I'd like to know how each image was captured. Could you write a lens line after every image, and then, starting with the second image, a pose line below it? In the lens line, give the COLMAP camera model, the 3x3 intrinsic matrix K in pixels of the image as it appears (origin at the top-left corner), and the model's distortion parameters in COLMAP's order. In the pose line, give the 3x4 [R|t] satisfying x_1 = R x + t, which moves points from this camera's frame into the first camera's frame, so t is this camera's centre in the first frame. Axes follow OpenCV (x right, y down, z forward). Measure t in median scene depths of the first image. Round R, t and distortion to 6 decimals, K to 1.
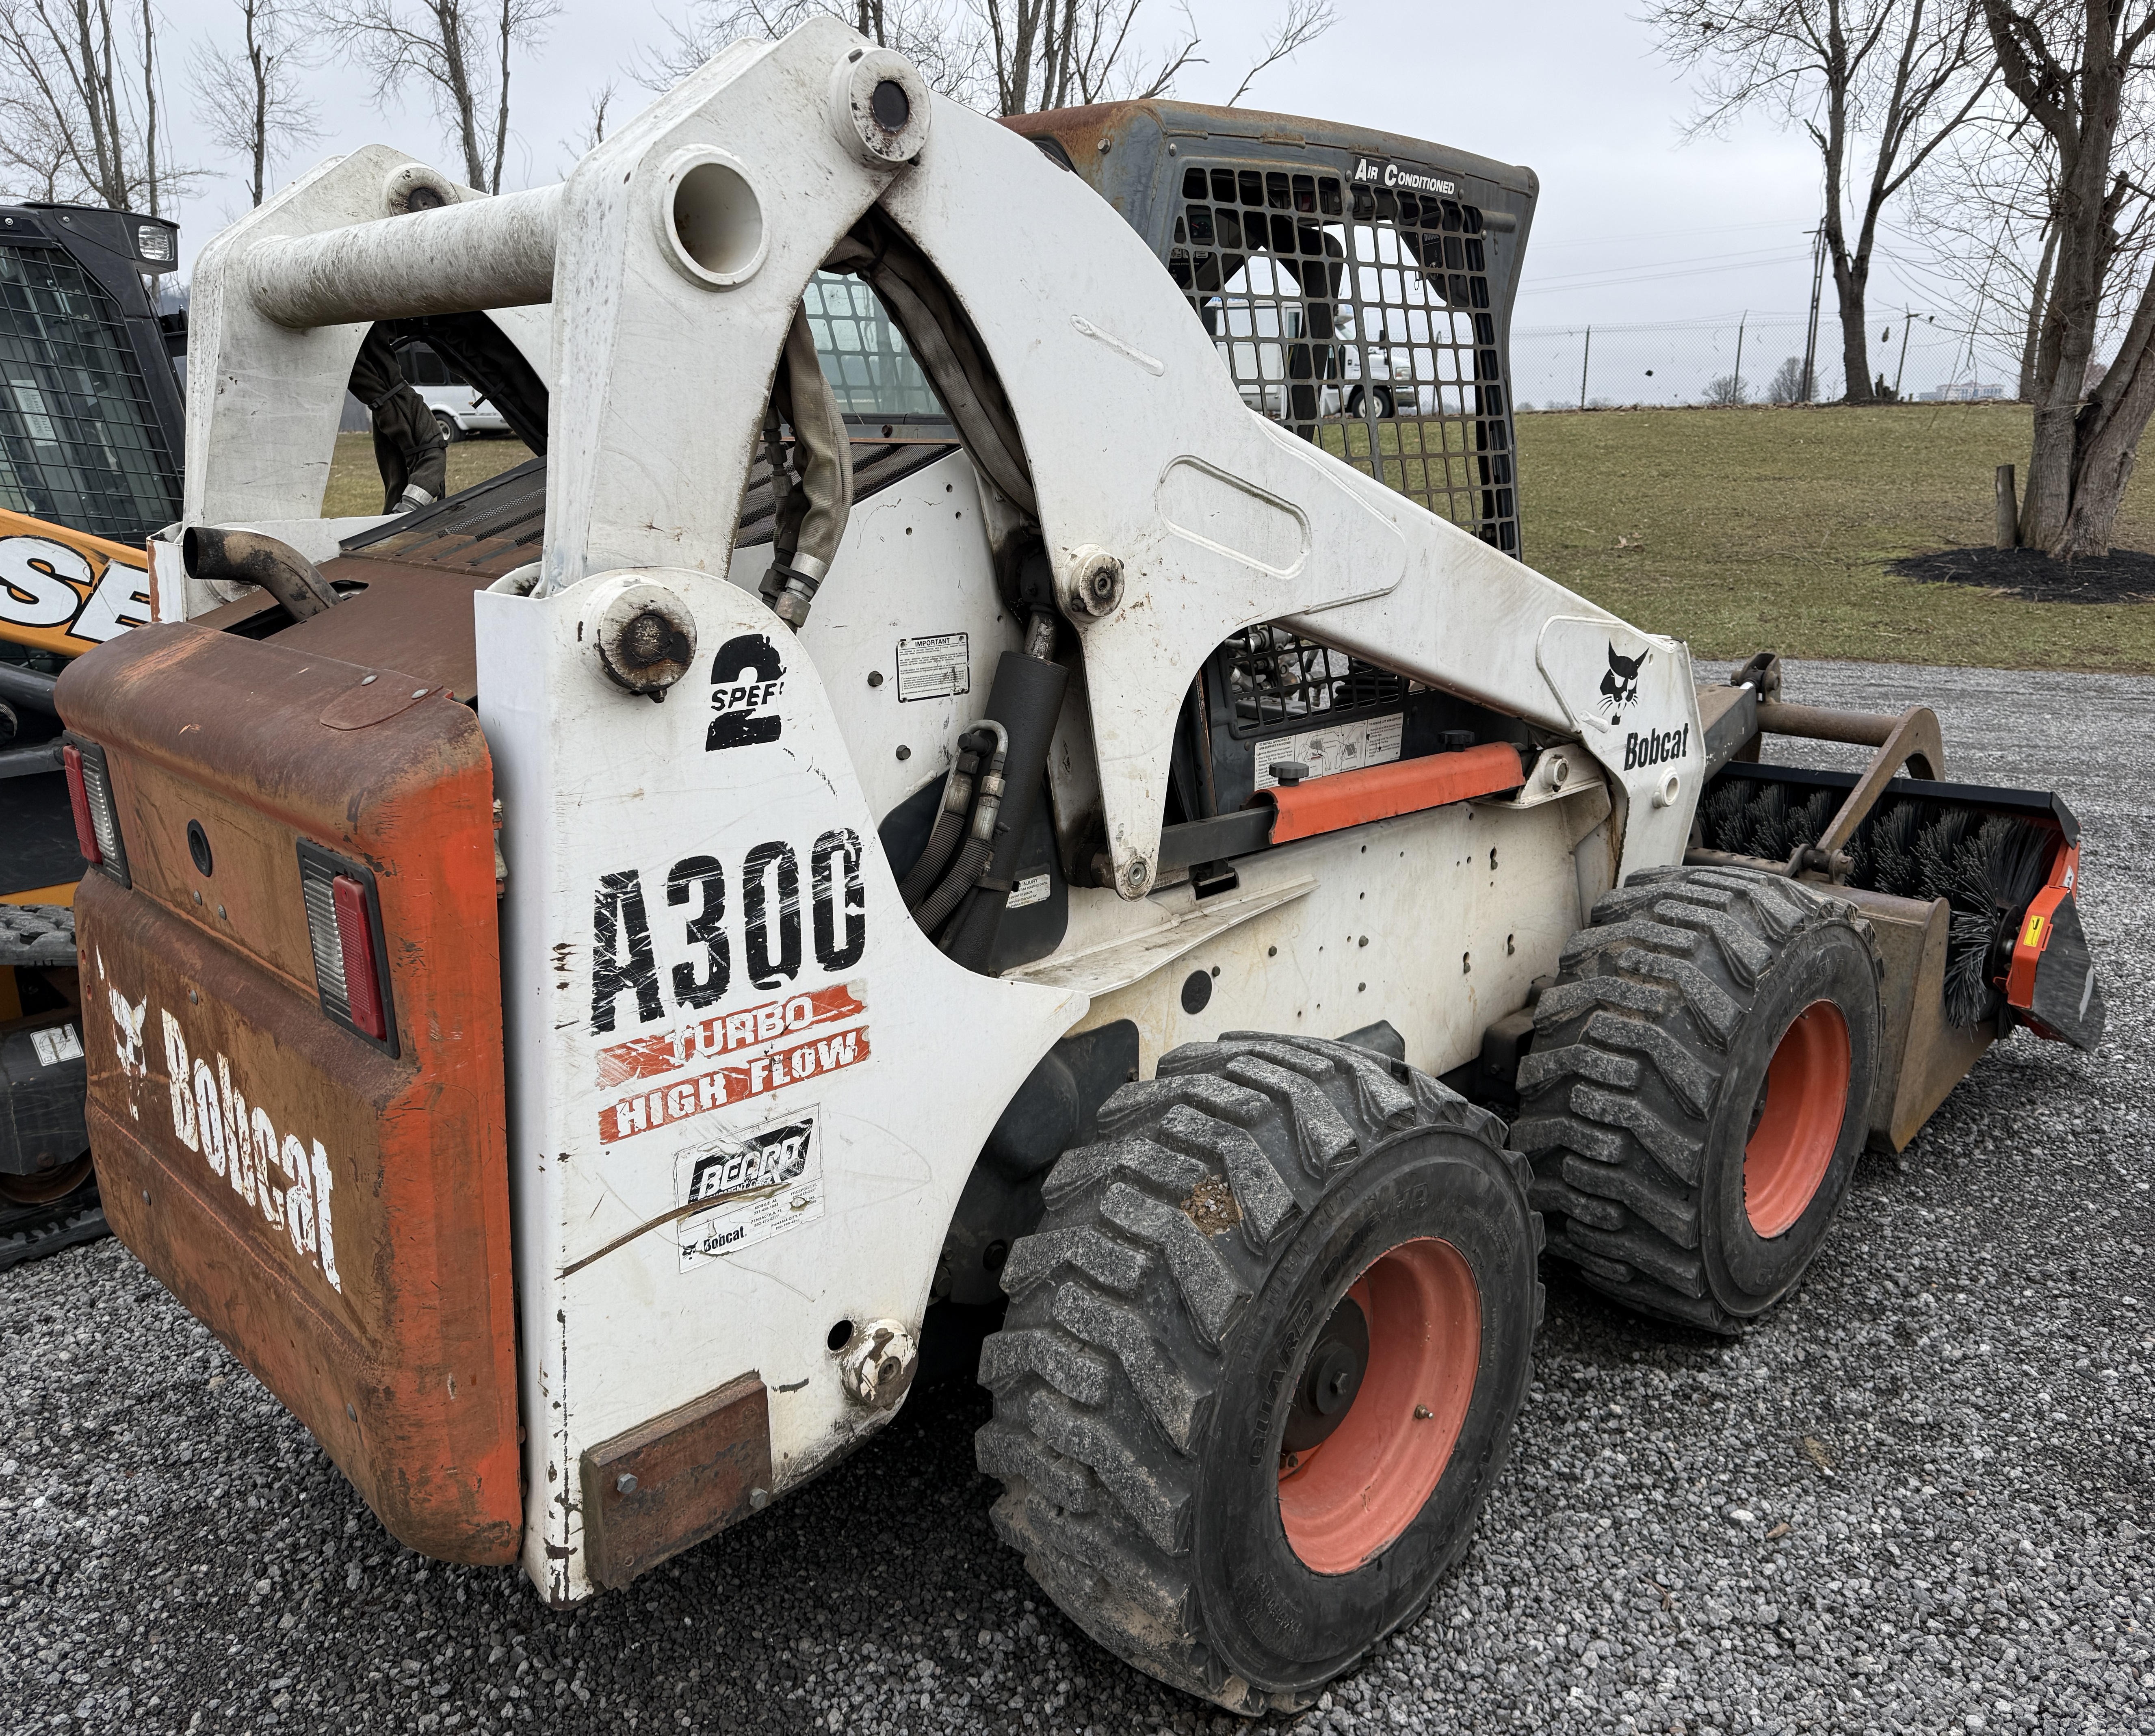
lens RADIAL K [[1681.0, 0, 1082.8], [0, 1681.0, 959.9], [0, 0, 1]] dist [0.174317, -0.303927]
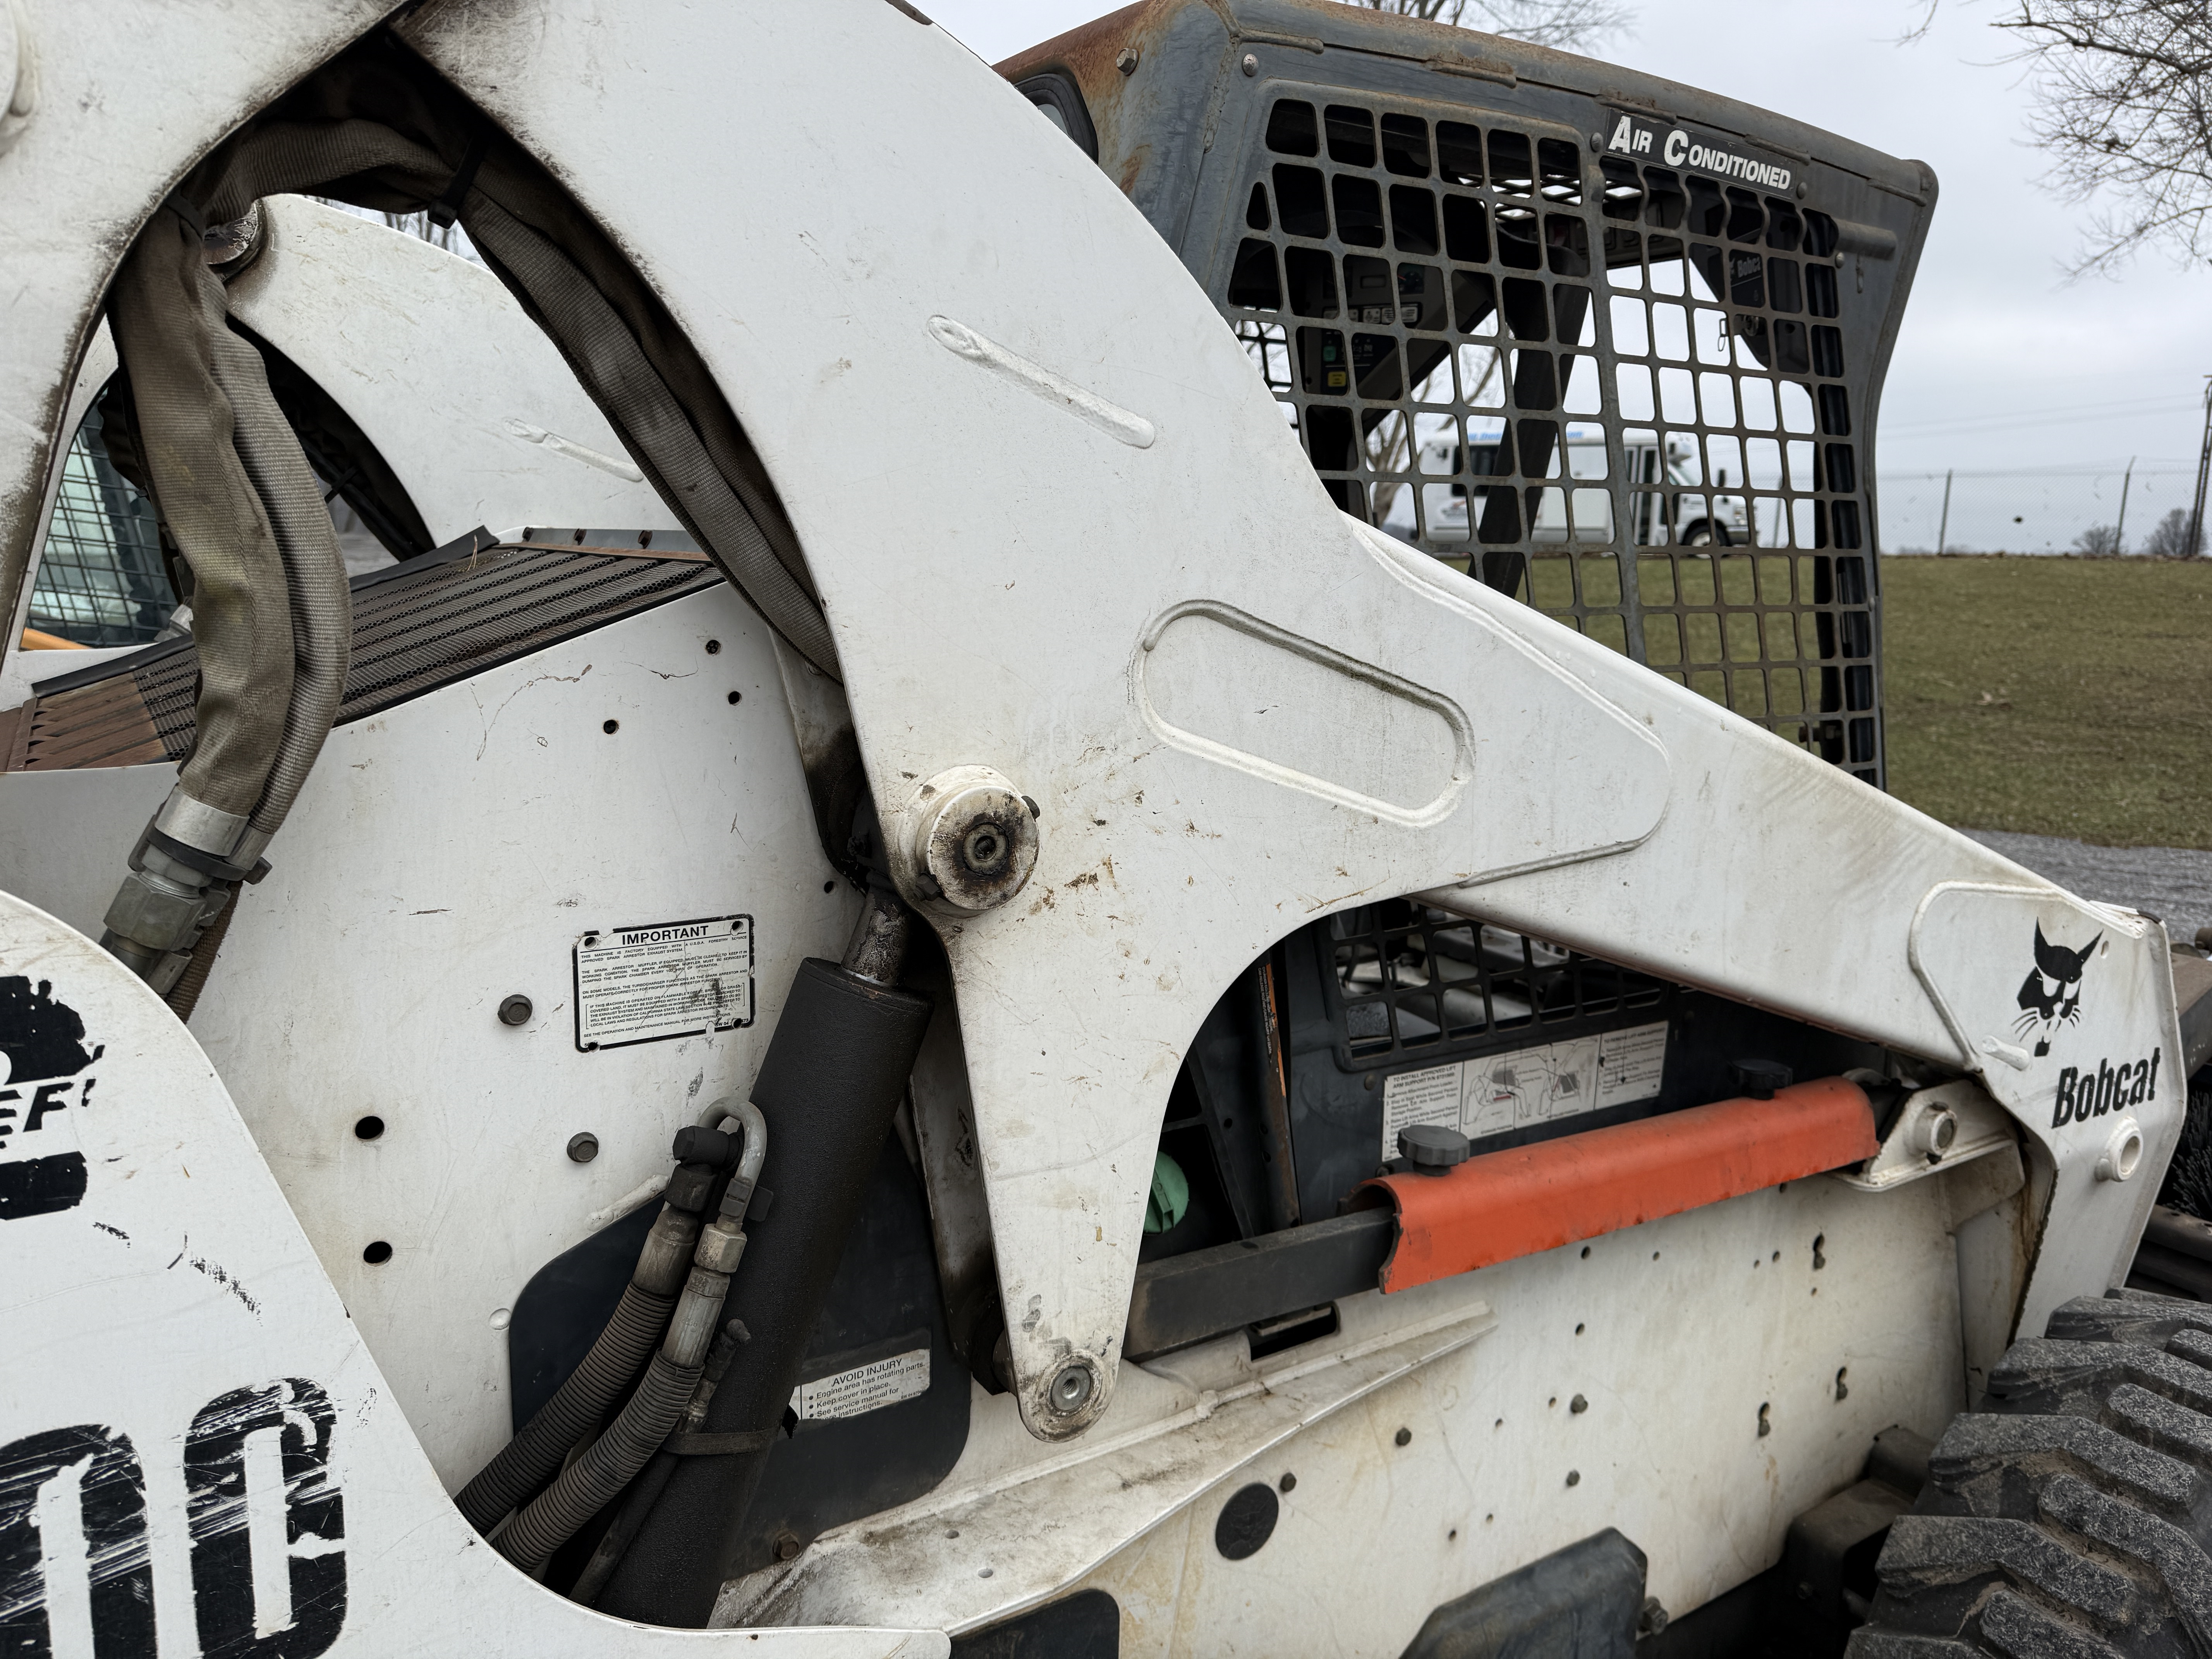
lens RADIAL K [[1613.5, 0, 1098.7], [0, 1613.5, 904.3], [0, 0, 1]] dist [0.026538, -0.036142]
pose [[0.980403, 0.067217, -0.185181, 0.100987], [-0.083256, 0.993293, -0.080236, -0.132246], [0.178546, 0.094081, 0.979423, 0.427443]]
